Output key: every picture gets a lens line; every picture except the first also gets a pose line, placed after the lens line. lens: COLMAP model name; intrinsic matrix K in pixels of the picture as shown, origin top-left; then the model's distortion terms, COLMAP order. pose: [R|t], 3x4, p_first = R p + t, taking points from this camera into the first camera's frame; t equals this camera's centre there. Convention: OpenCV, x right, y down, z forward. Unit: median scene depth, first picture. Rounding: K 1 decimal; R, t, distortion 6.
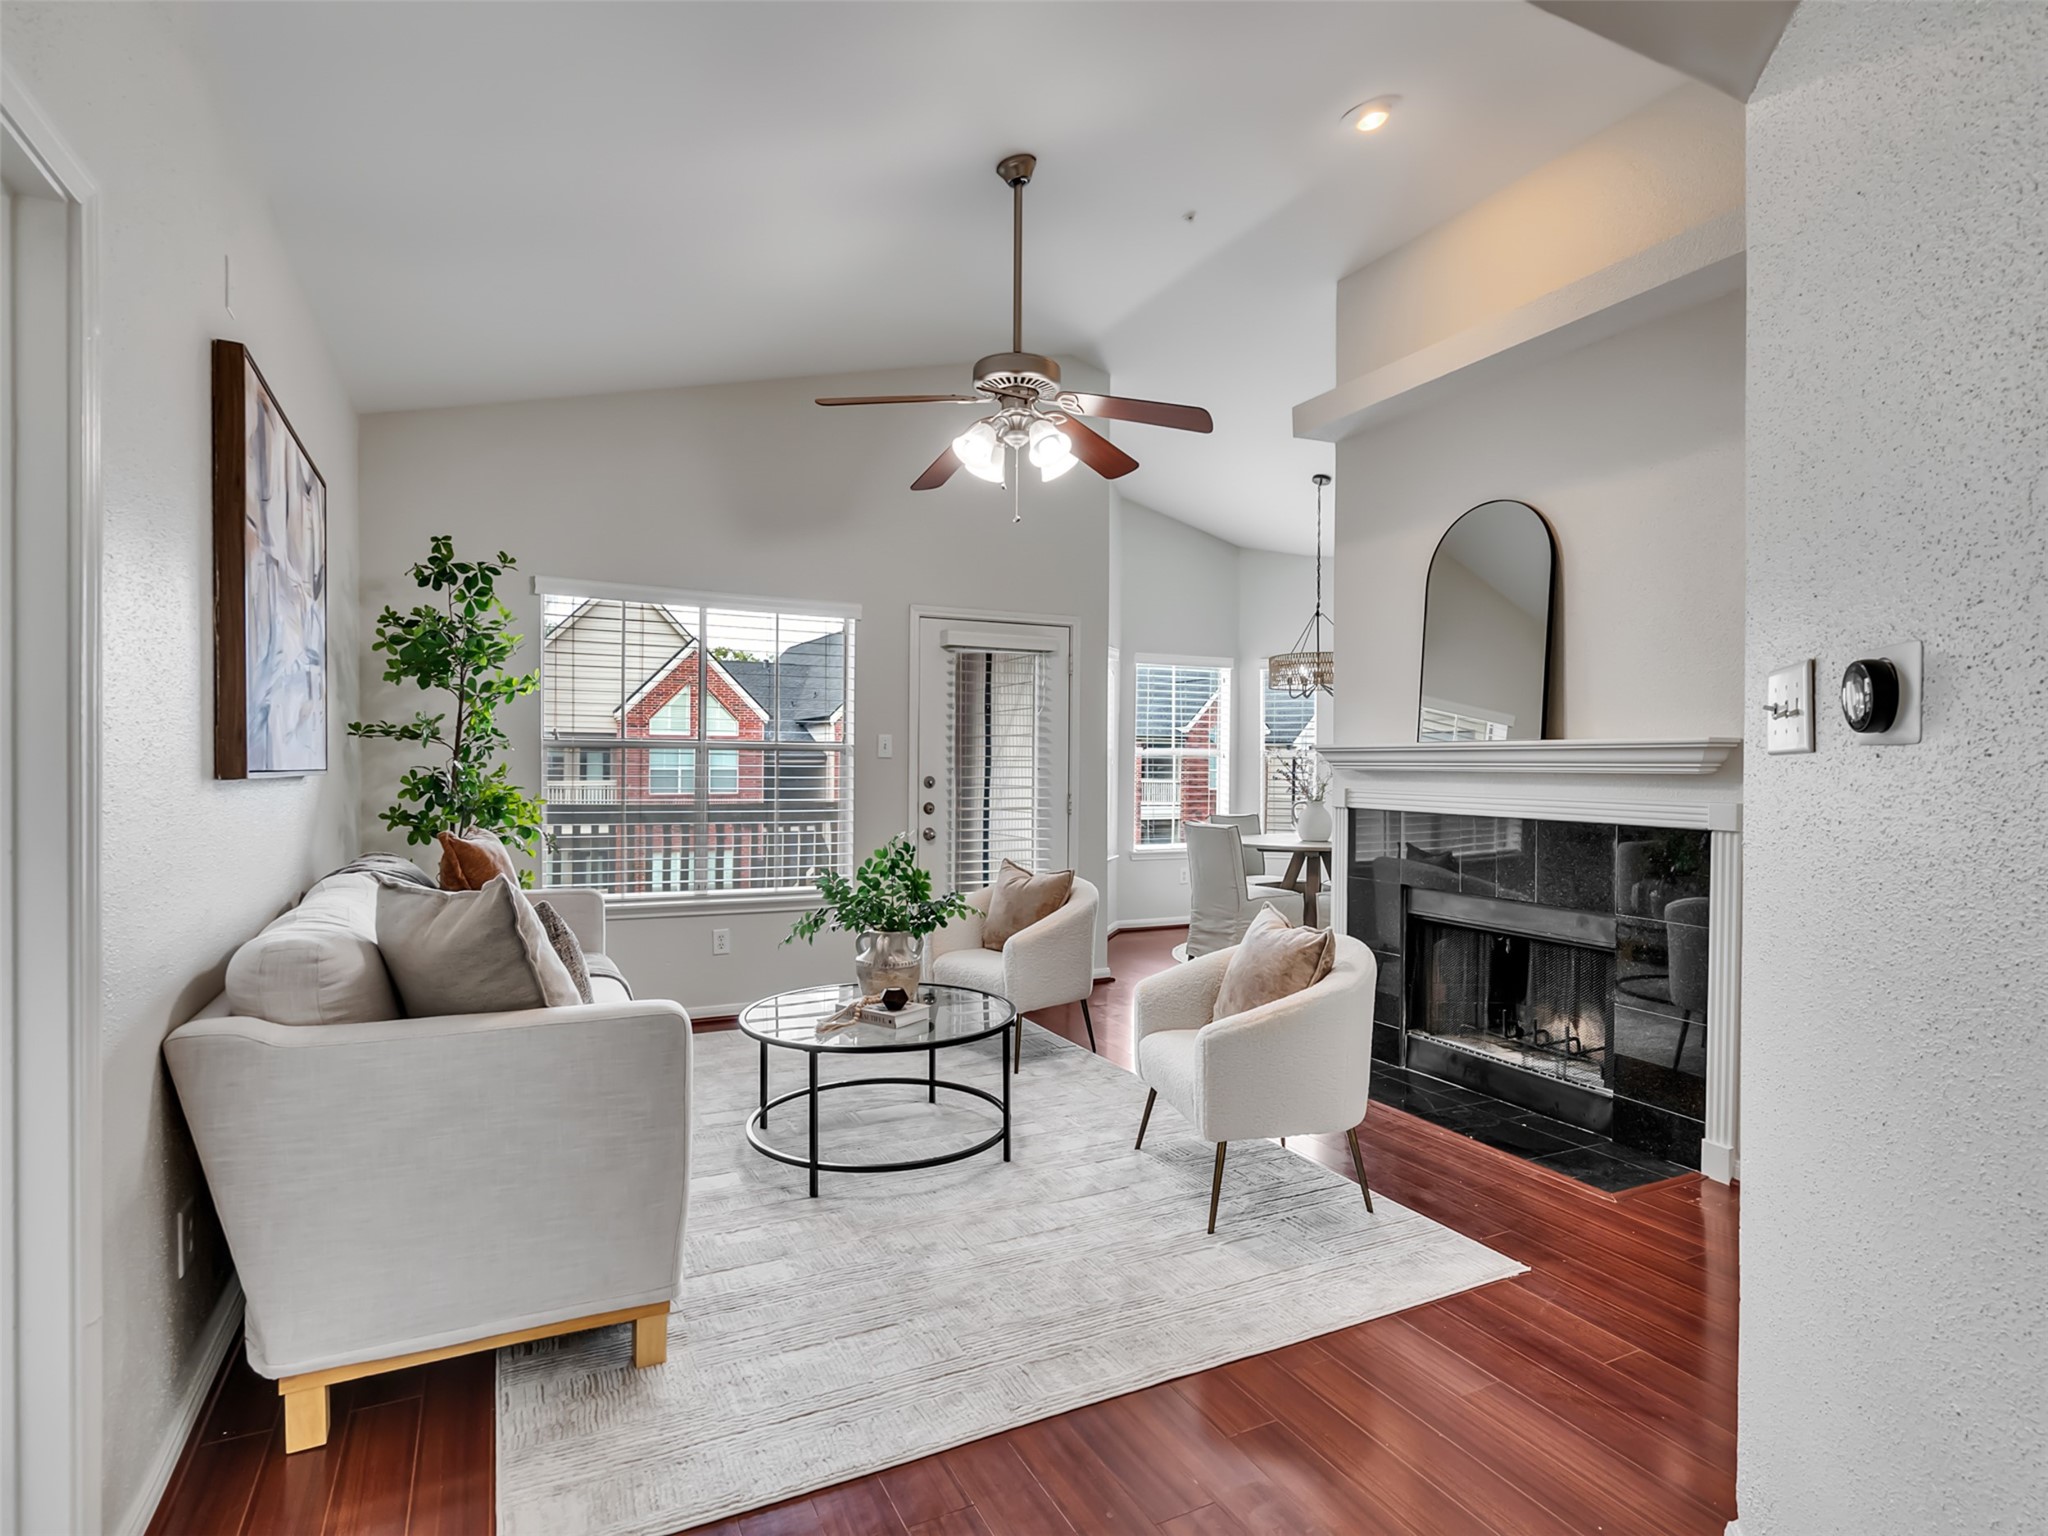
lens RADIAL K [[1059.5, 0, 1024.0], [0, 1059.5, 768.0], [0, 0, 1]] dist [-0.001117, -0.000046]
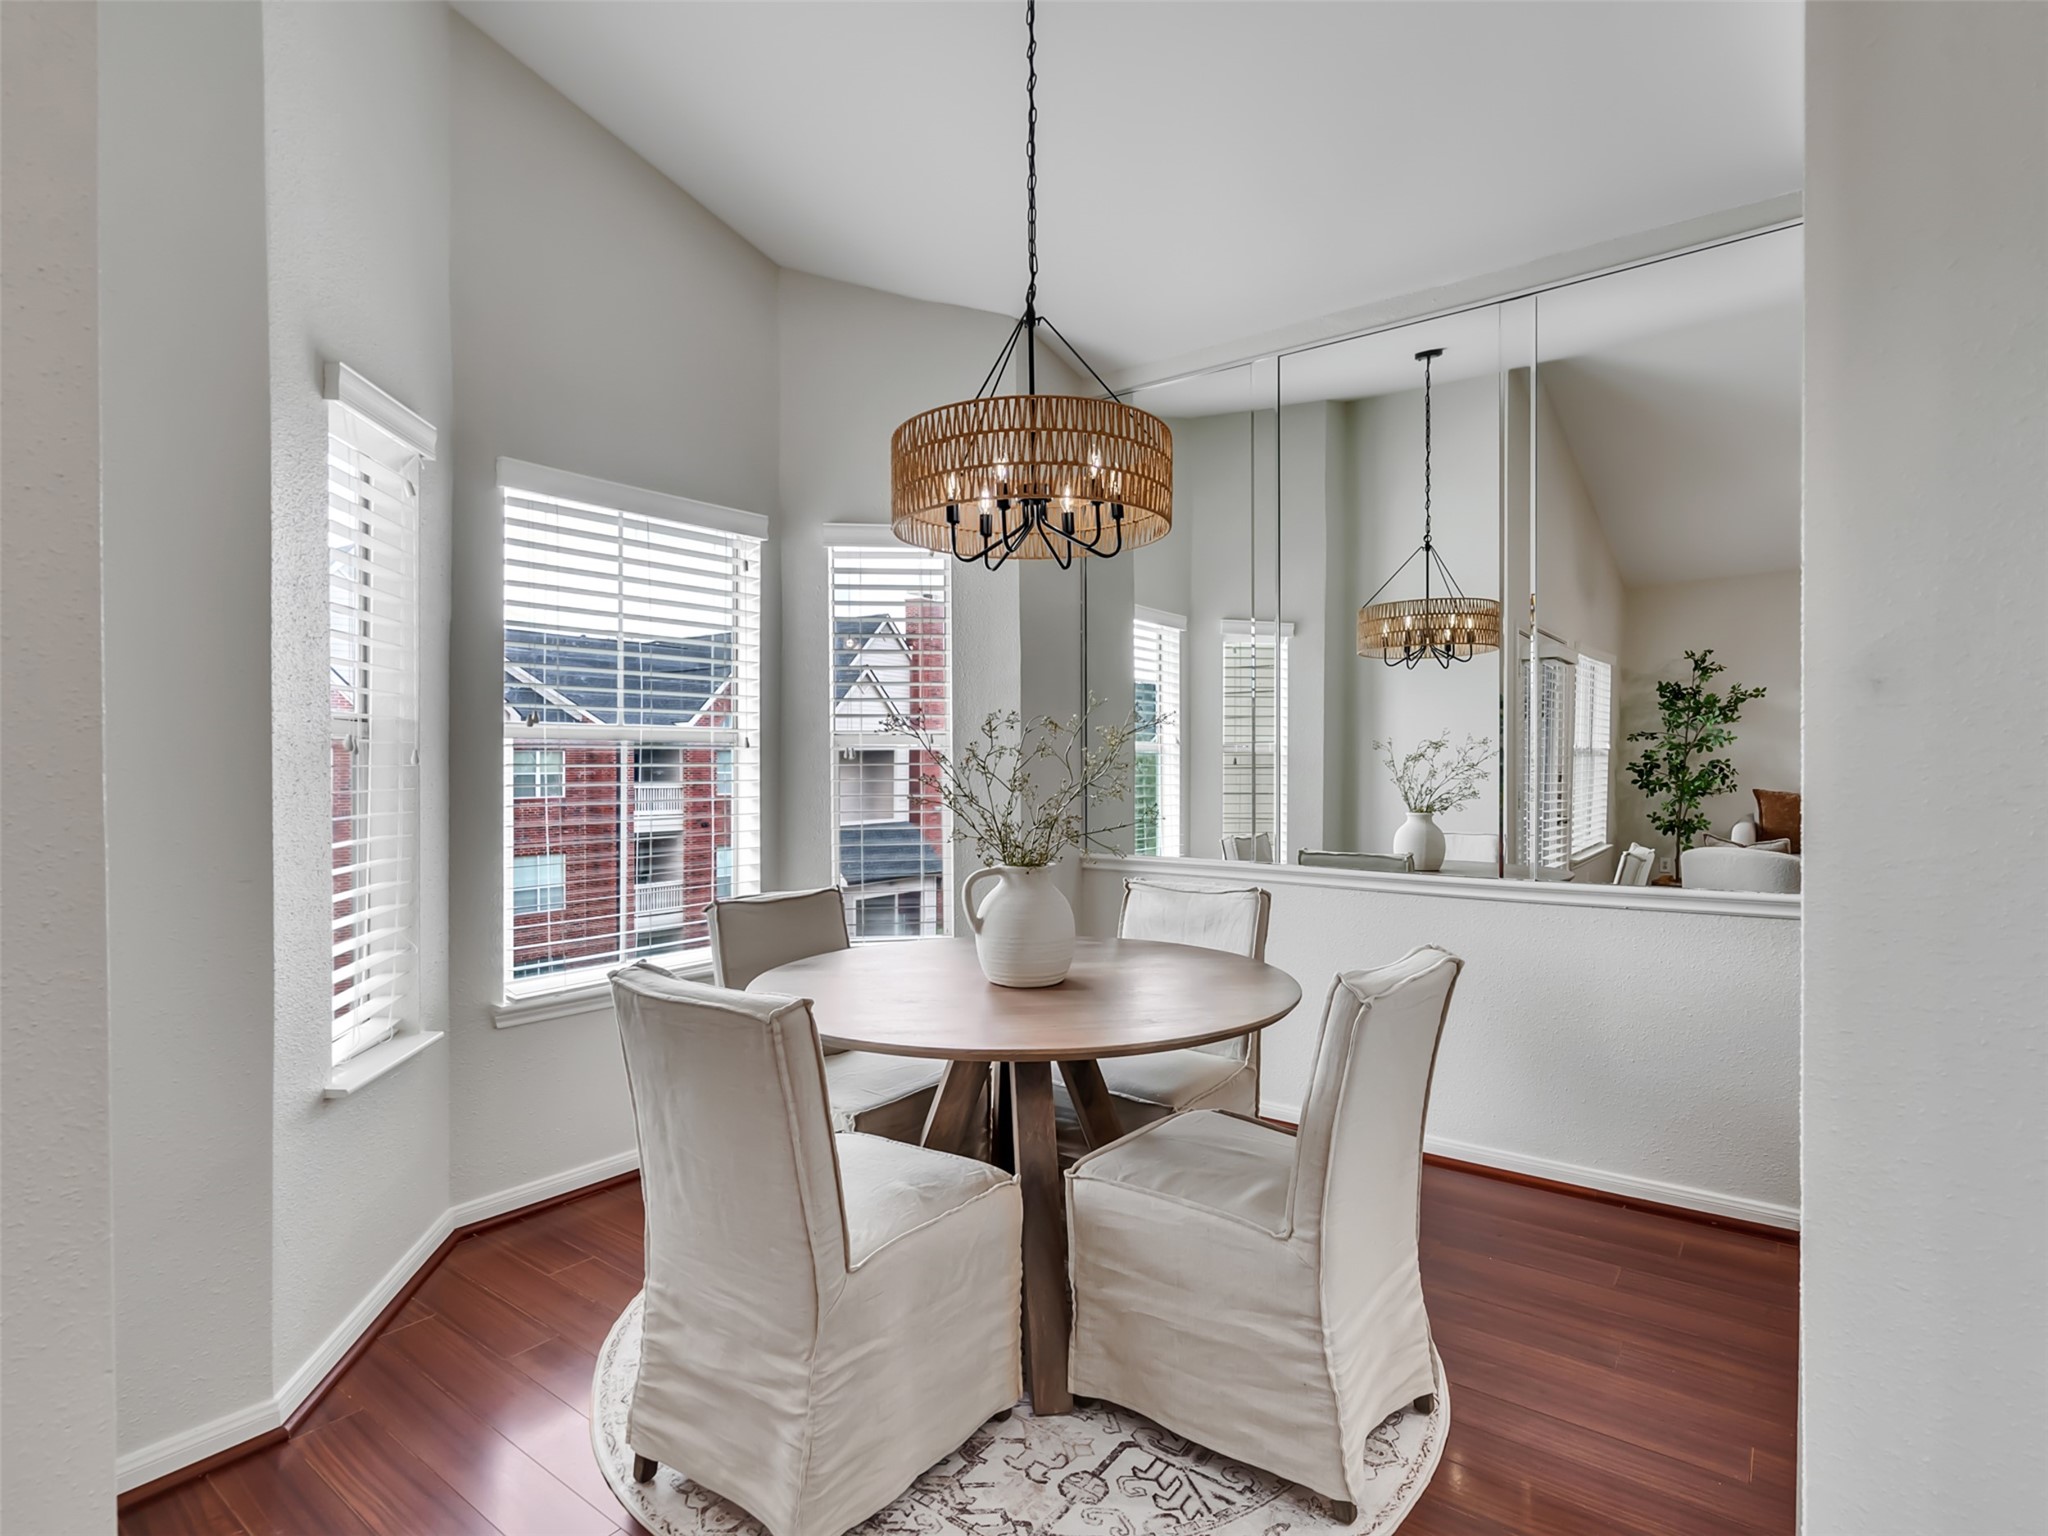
lens RADIAL K [[1059.5, 0, 1024.0], [0, 1059.5, 768.0], [0, 0, 1]] dist [-0.001117, -0.000046]
pose [[0.897884, -0.006621, 0.440183, 0.096403], [0.006644, 0.999977, 0.001490, -0.001682], [-0.440183, 0.001587, 0.897907, 0.540730]]
